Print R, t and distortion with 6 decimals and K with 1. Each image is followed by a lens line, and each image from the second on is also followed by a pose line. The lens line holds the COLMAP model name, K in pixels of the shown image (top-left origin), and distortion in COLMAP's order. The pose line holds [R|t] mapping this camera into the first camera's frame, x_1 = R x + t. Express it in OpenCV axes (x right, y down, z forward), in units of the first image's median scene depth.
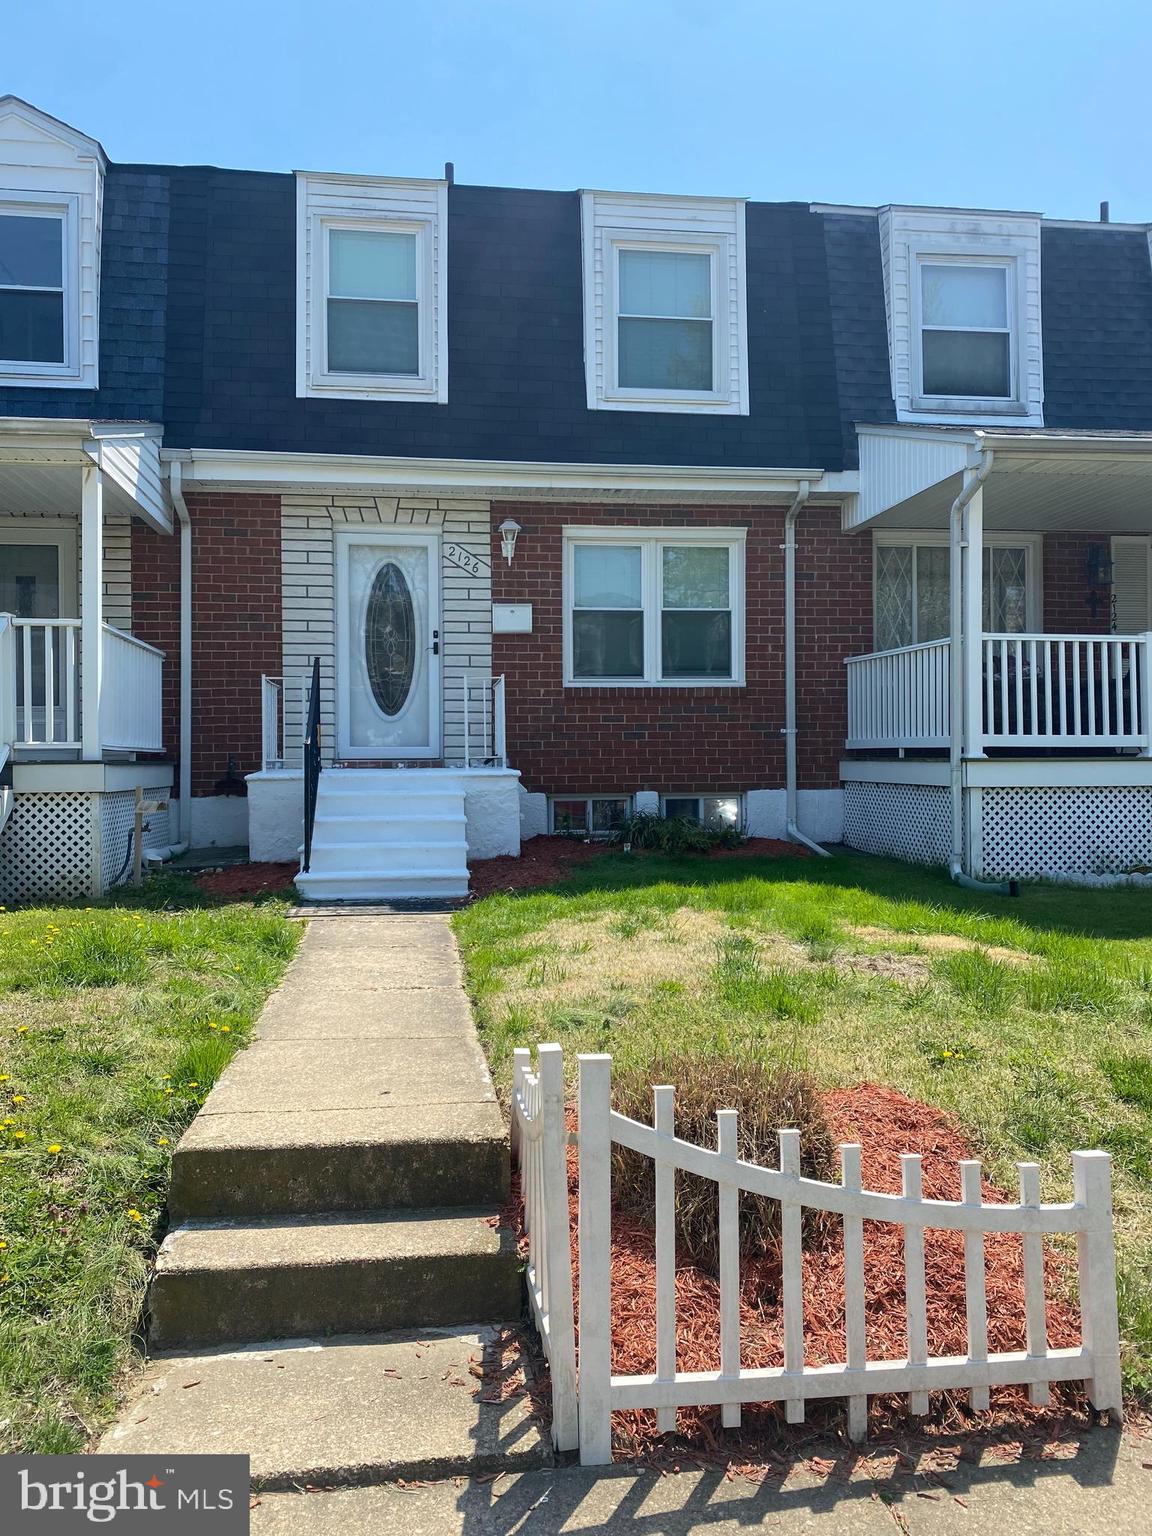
lens RADIAL K [[1161.7, 0, 574.9], [0, 1161.7, 767.8], [0, 0, 1]] dist [0.074453, -0.011782]
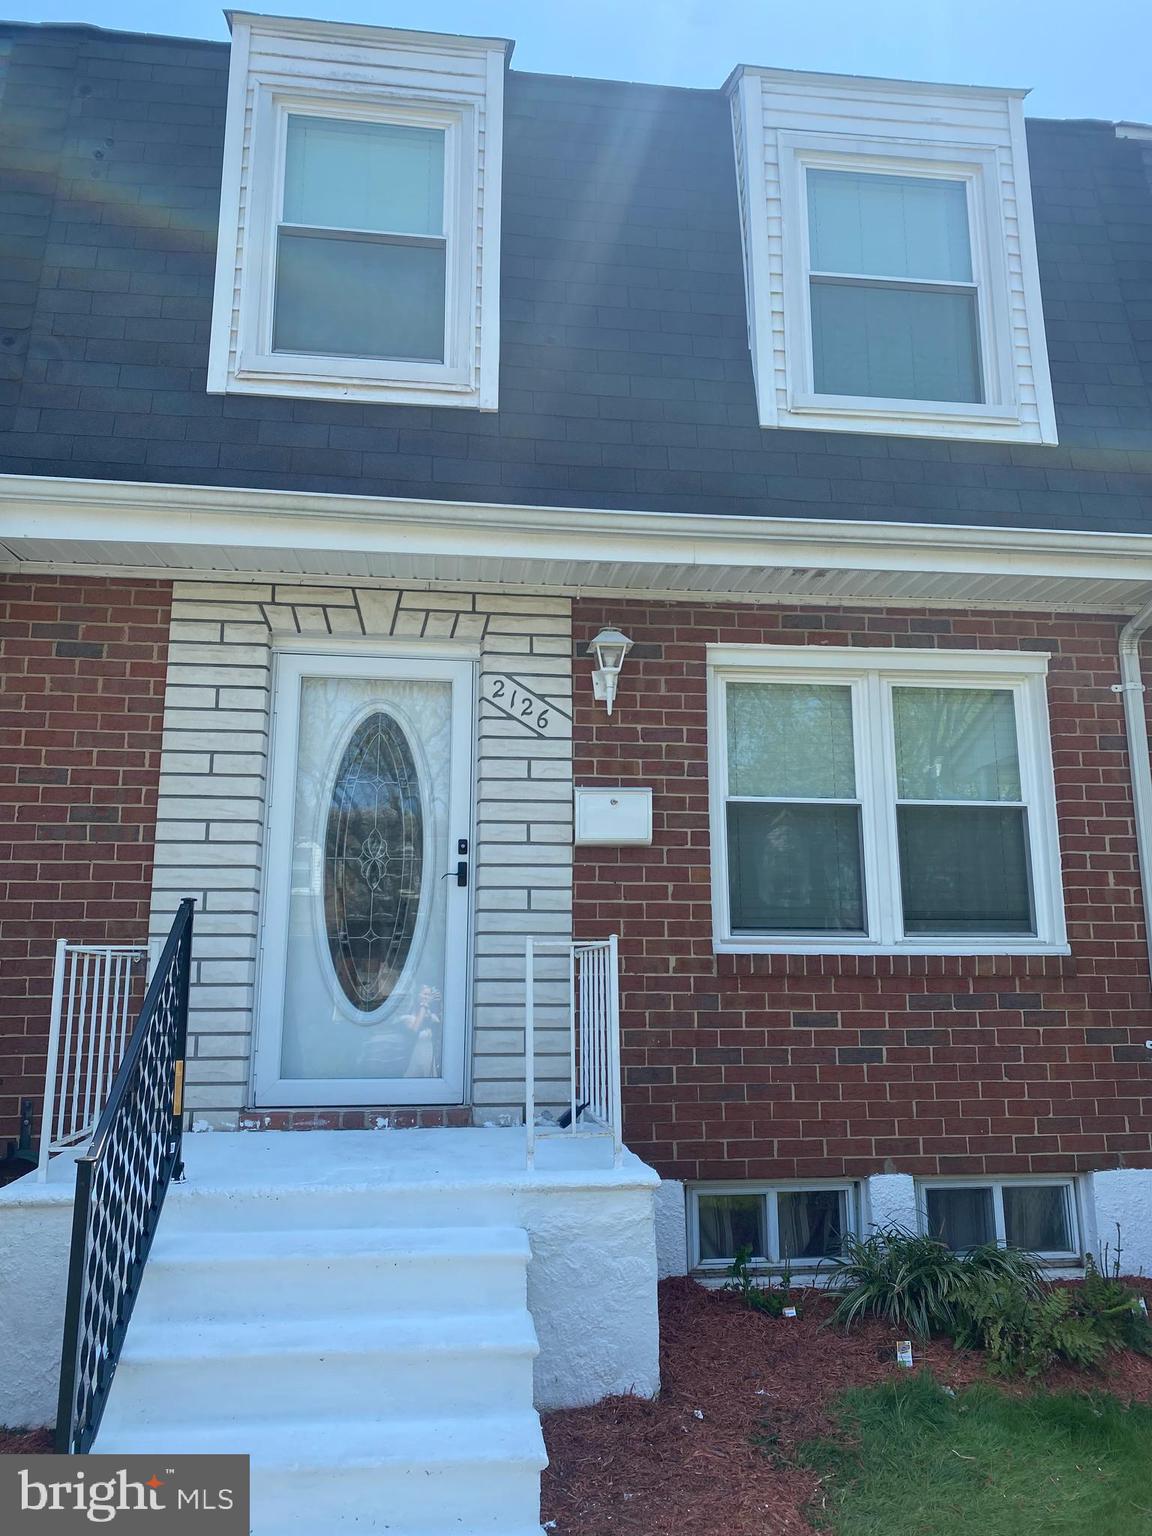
lens RADIAL K [[1379.2, 0, 577.1], [0, 1379.2, 759.6], [0, 0, 1]] dist [0.076401, -0.013199]
pose [[0.999497, 0.002838, -0.031573, -0.050590], [-0.008427, 0.983939, -0.178309, -0.045275], [0.030560, 0.178485, 0.983468, 0.400897]]
